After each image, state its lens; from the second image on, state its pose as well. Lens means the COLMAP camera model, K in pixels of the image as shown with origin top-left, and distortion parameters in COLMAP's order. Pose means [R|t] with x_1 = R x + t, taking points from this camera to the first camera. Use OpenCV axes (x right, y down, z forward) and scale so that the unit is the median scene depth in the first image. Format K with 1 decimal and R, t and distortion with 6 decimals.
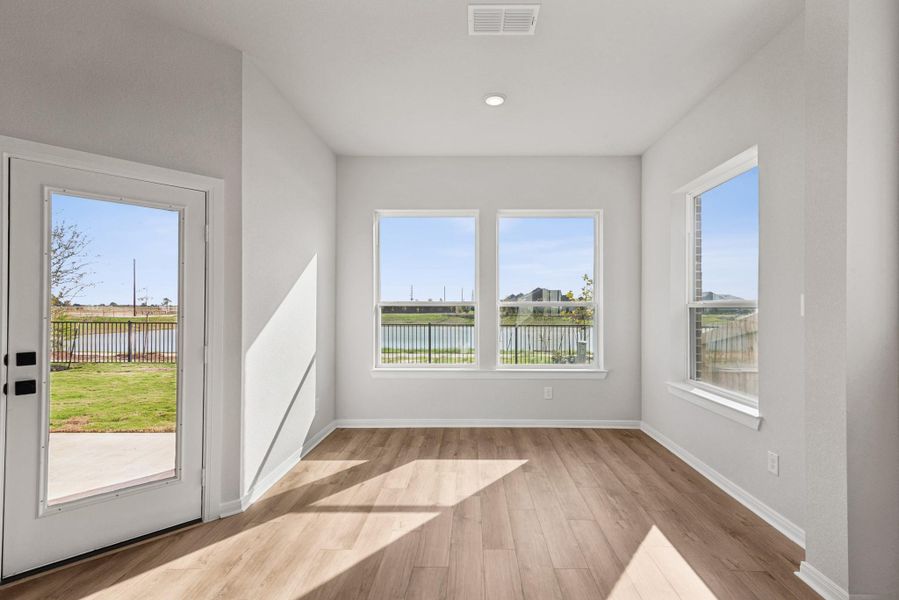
lens RADIAL K [[397.2, 0, 467.8], [0, 397.2, 305.3], [0, 0, 1]] dist [0.000982, -0.000144]
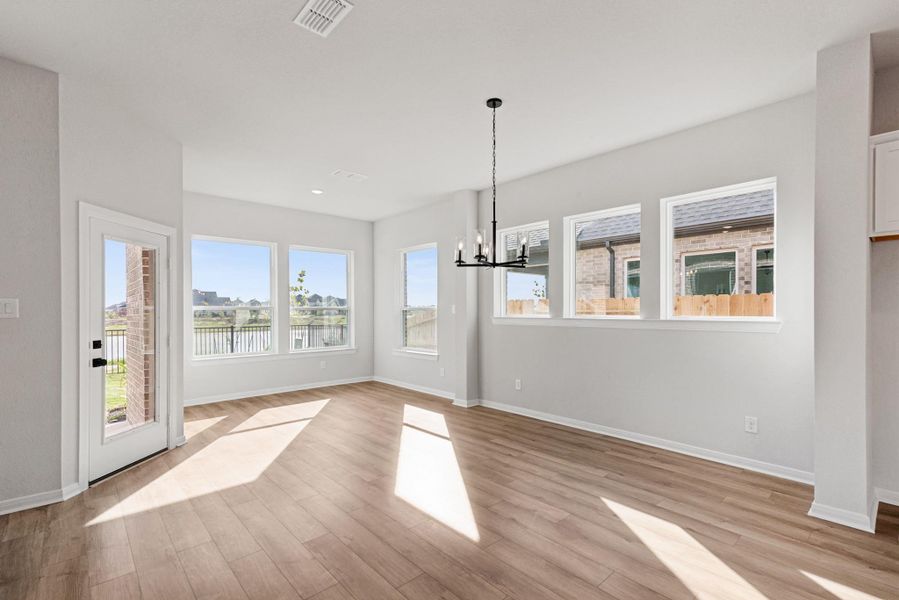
lens RADIAL K [[409.9, 0, 449.1], [0, 409.9, 311.9], [0, 0, 1]] dist [0.014420, -0.000073]
pose [[0.727030, -0.006945, 0.686570, -0.624557], [-0.000131, 0.999947, 0.010254, -0.006054], [-0.686605, -0.007545, 0.726991, -0.588975]]
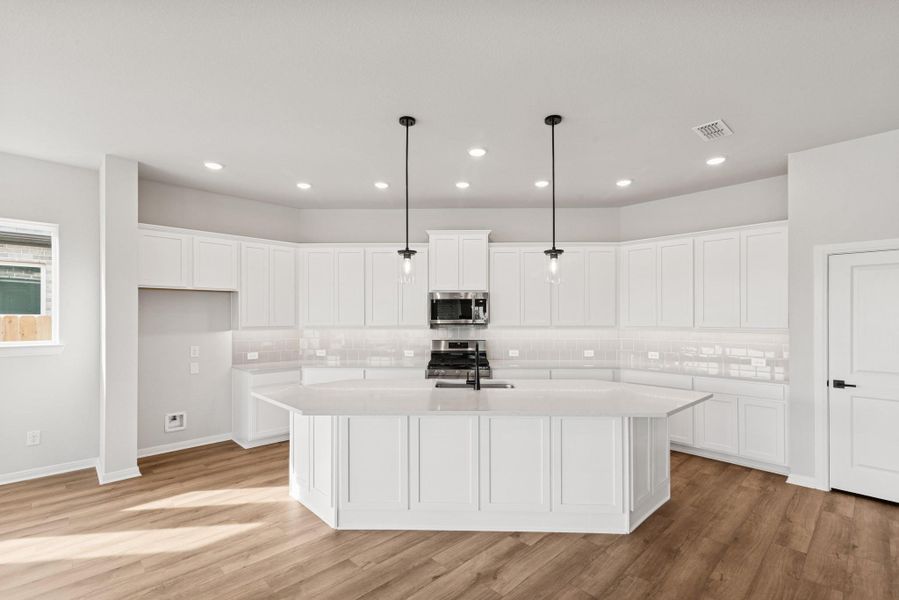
lens RADIAL K [[408.4, 0, 449.6], [0, 408.4, 314.7], [0, 0, 1]] dist [0.016439, -0.000522]
pose [[-0.707314, -0.000155, 0.706899, -0.970955], [-0.008632, 0.999927, -0.008418, -0.054127], [-0.706847, -0.012056, -0.707264, -0.384186]]
